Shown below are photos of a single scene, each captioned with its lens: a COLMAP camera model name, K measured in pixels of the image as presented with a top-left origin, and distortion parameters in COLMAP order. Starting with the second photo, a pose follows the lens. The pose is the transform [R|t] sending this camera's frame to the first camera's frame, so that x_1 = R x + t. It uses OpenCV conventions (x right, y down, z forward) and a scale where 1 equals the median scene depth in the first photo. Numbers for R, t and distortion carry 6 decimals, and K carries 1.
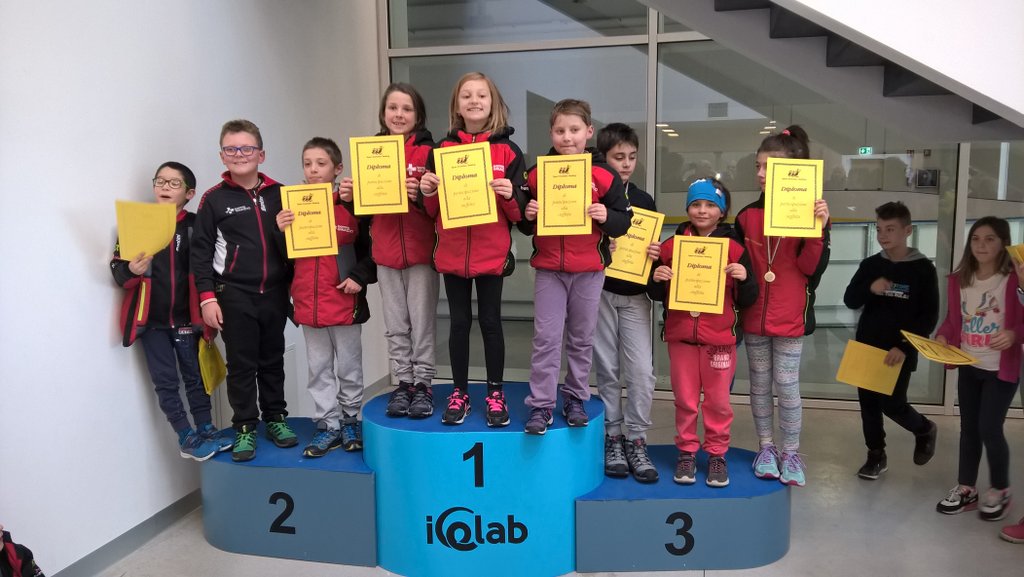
lens RADIAL K [[858.7, 0, 508.1], [0, 858.7, 290.4], [0, 0, 1]] dist [0.072145, -0.178825]
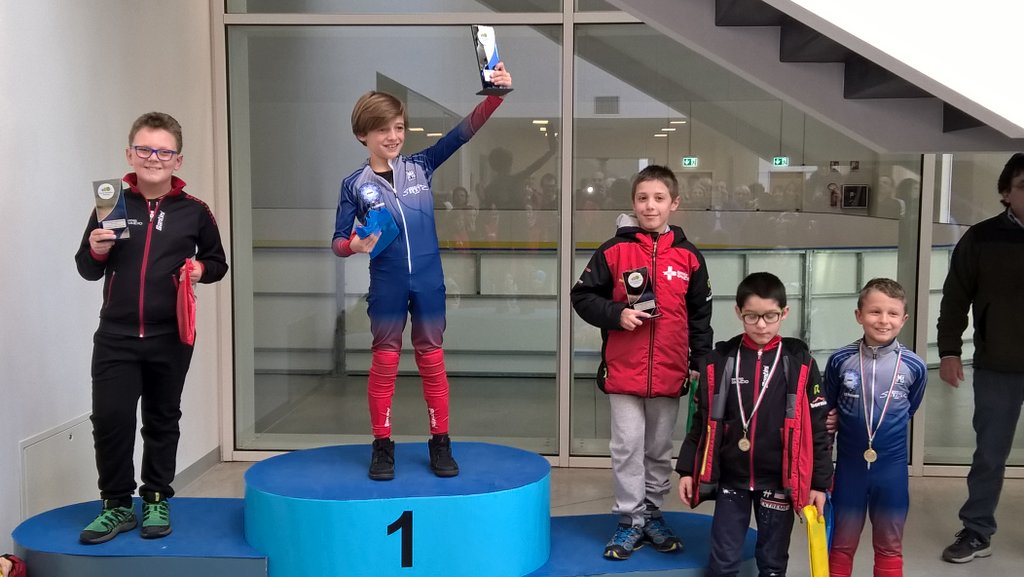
lens RADIAL K [[1179.7, 0, 520.1], [0, 1179.7, 296.4], [0, 0, 1]] dist [0.047434, 0.000000]
pose [[0.982221, -0.000718, 0.187726, -0.086736], [0.008199, 0.999203, -0.039077, 0.012720], [-0.187548, 0.039922, 0.981444, -0.071048]]
